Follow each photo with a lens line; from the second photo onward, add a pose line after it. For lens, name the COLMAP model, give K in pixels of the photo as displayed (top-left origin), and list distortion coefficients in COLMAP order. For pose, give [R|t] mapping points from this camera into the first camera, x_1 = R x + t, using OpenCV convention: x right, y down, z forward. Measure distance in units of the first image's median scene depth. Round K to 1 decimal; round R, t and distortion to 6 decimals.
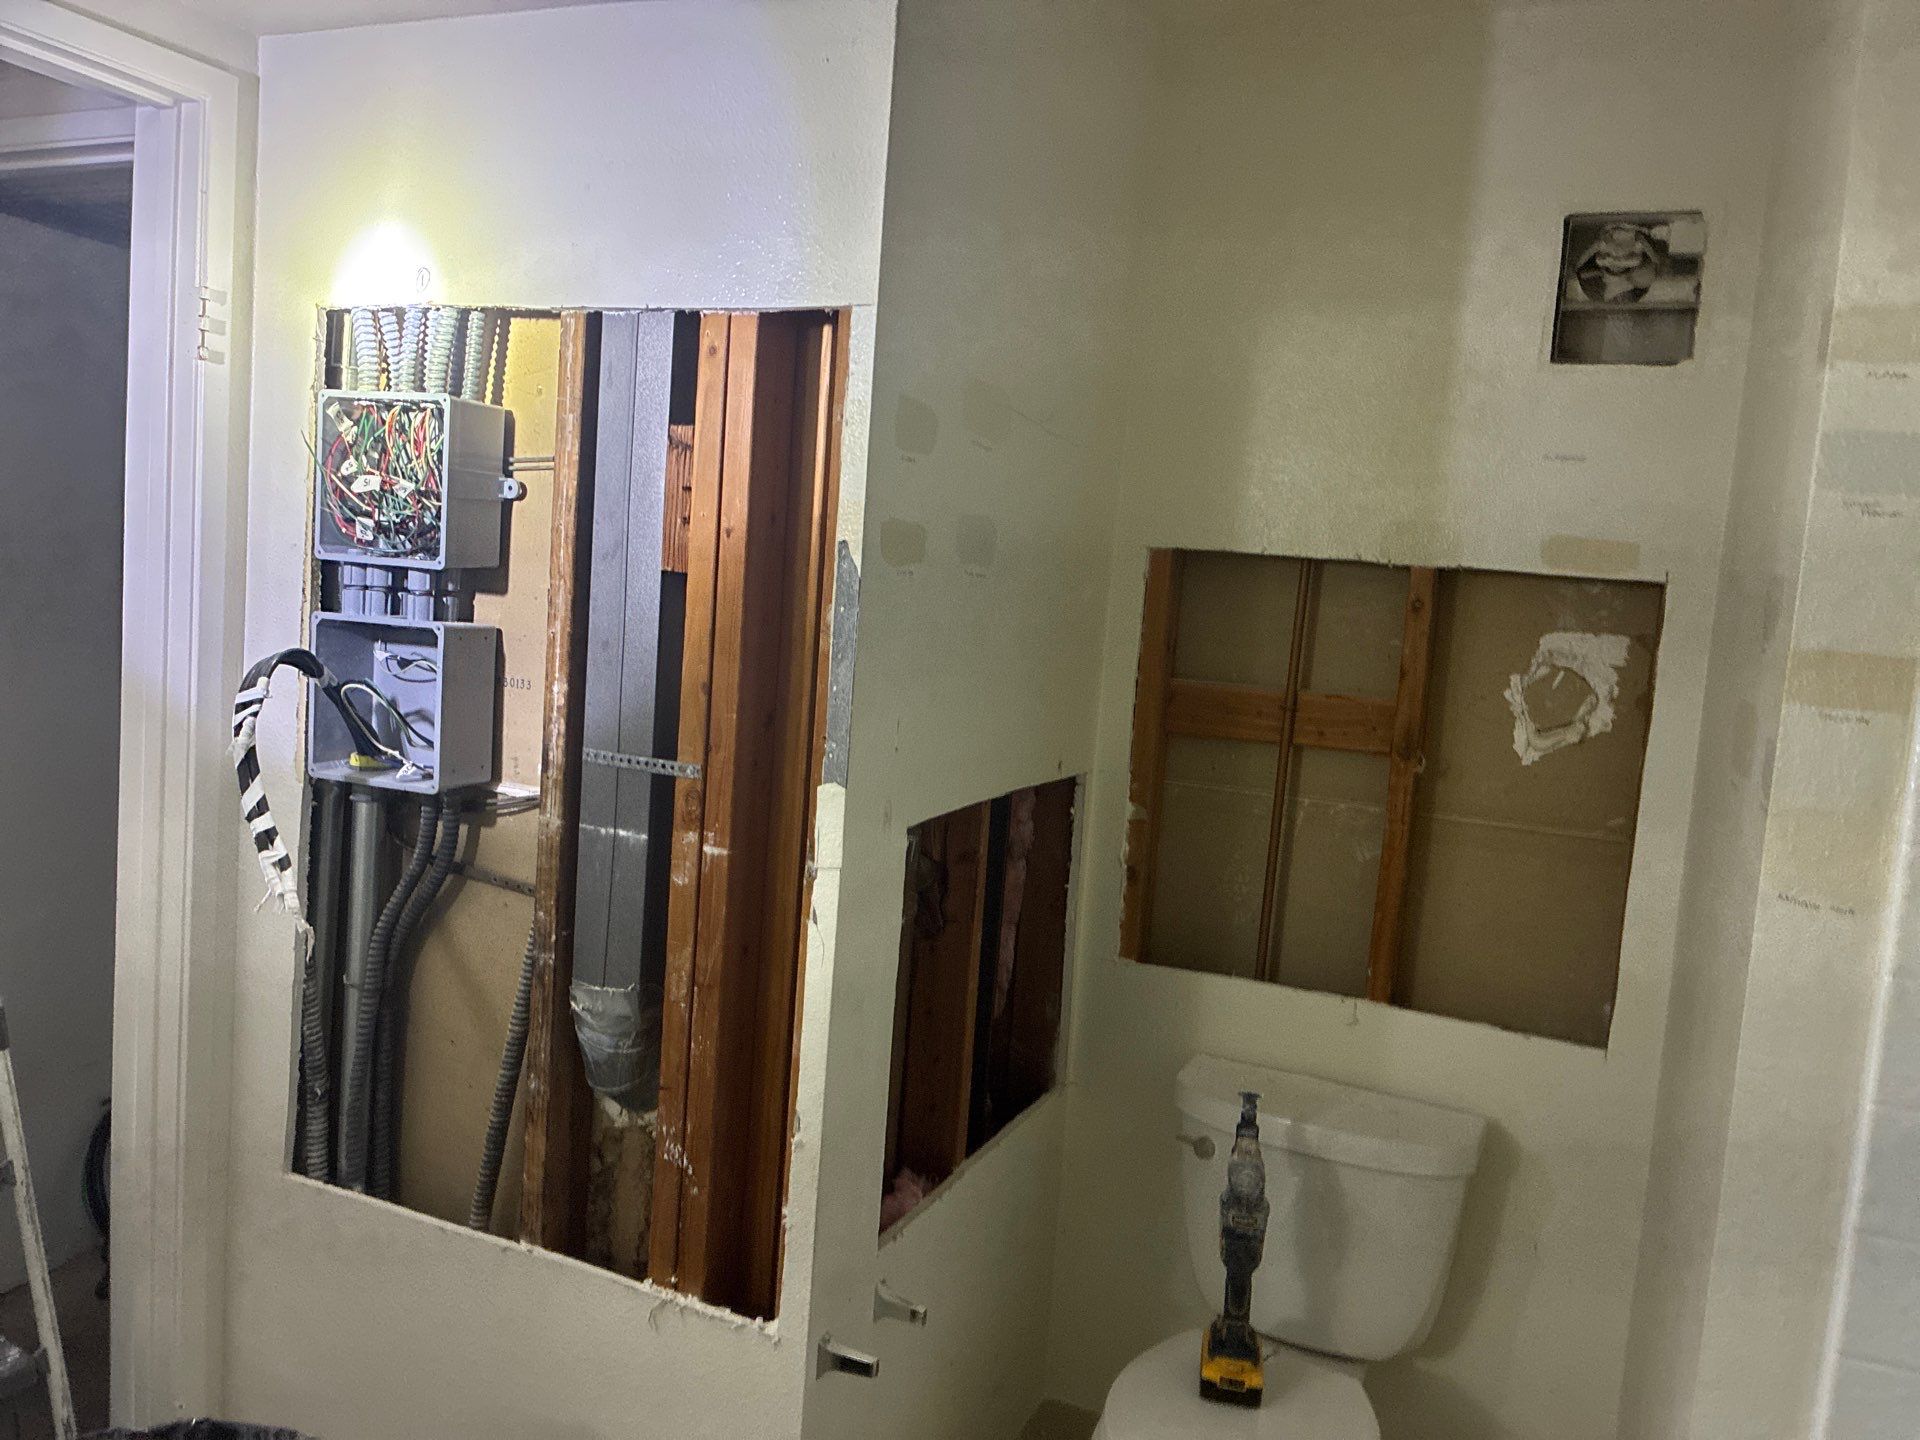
lens RADIAL K [[1455.7, 0, 957.6], [0, 1455.7, 703.6], [0, 0, 1]] dist [0.025381, -0.012859]
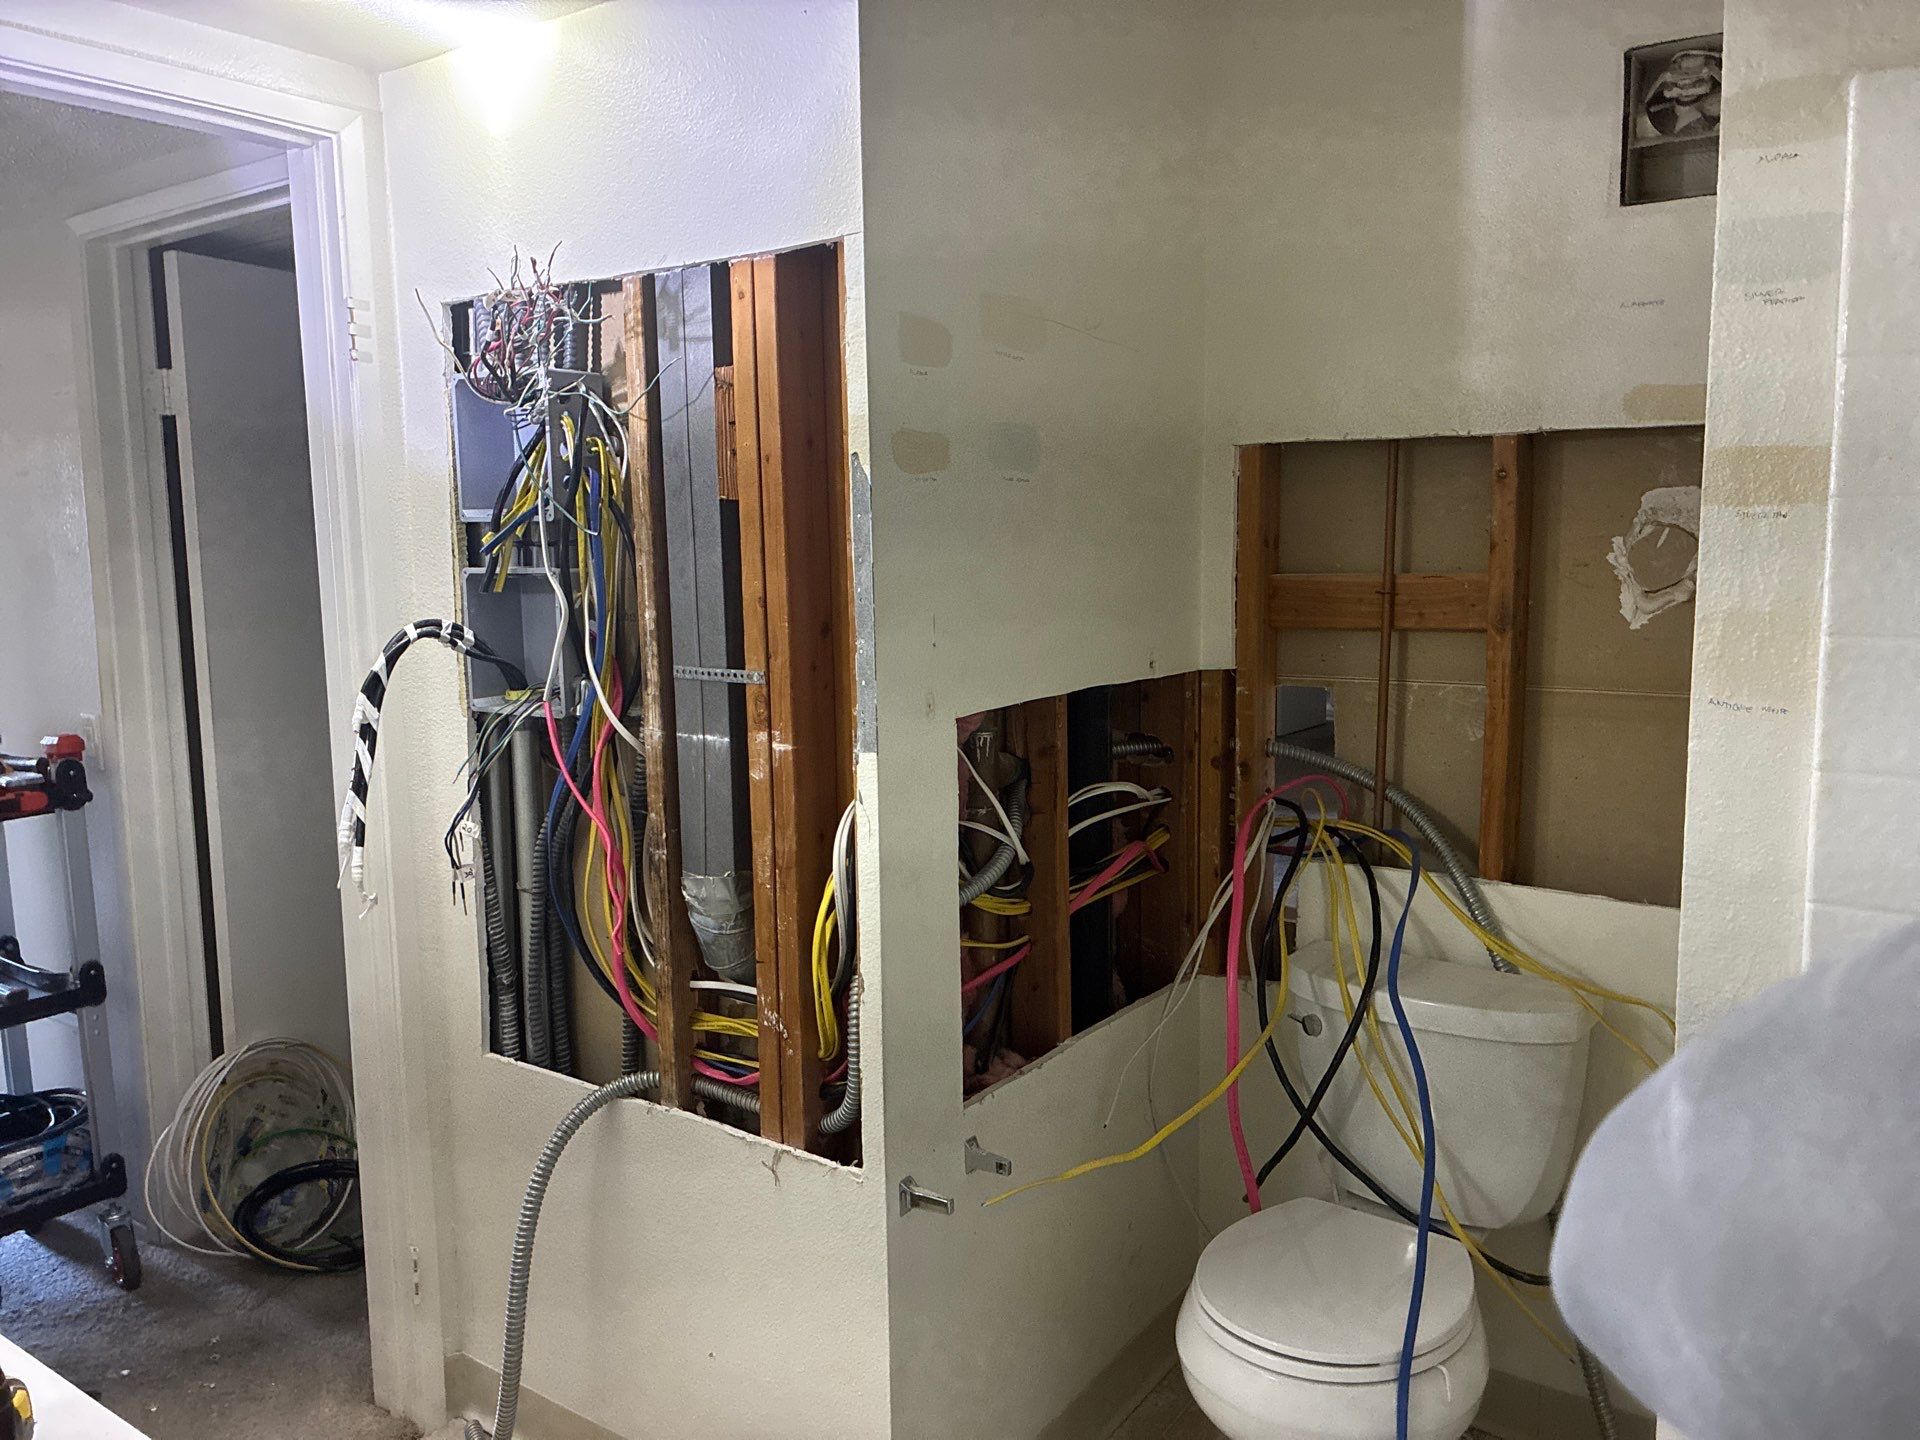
lens RADIAL K [[1448.2, 0, 955.4], [0, 1448.2, 711.1], [0, 0, 1]] dist [0.037832, -0.040710]
pose [[0.974630, -0.063718, -0.214563, 0.194589], [0.069222, 0.997435, 0.018228, 0.059924], [0.212851, -0.032618, 0.976540, -0.050982]]
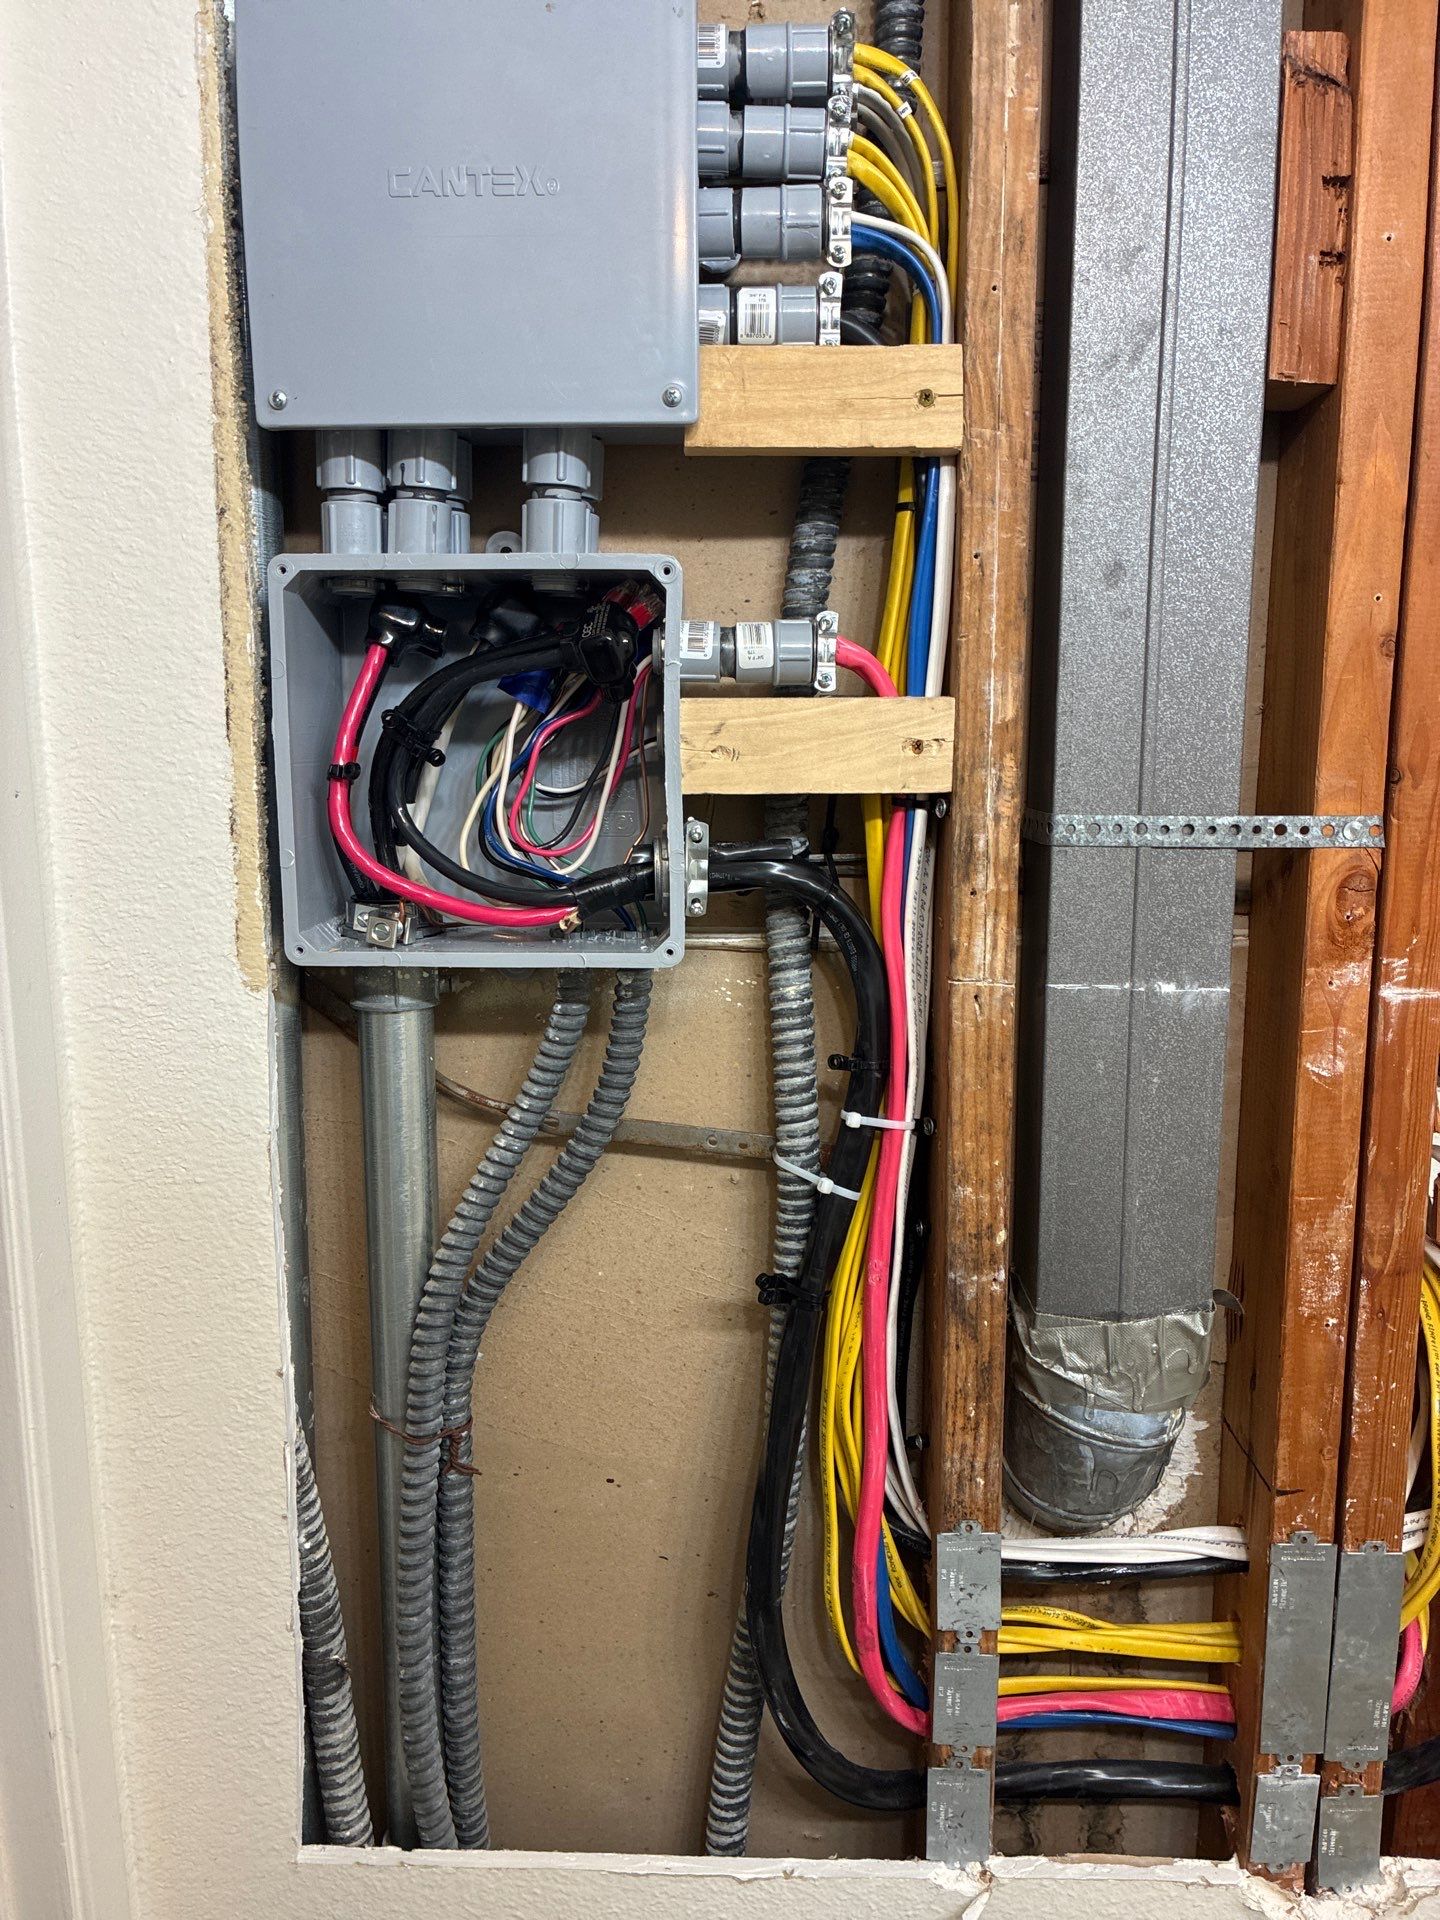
lens RADIAL K [[1456.4, 0, 721.7], [0, 1456.4, 952.2], [0, 0, 1]] dist [0.018493, -0.005314]
pose [[0.922518, -0.136033, 0.361187, -0.518632], [0.102143, 0.988511, 0.111415, 0.011642], [-0.372193, -0.065889, 0.925814, 0.620133]]
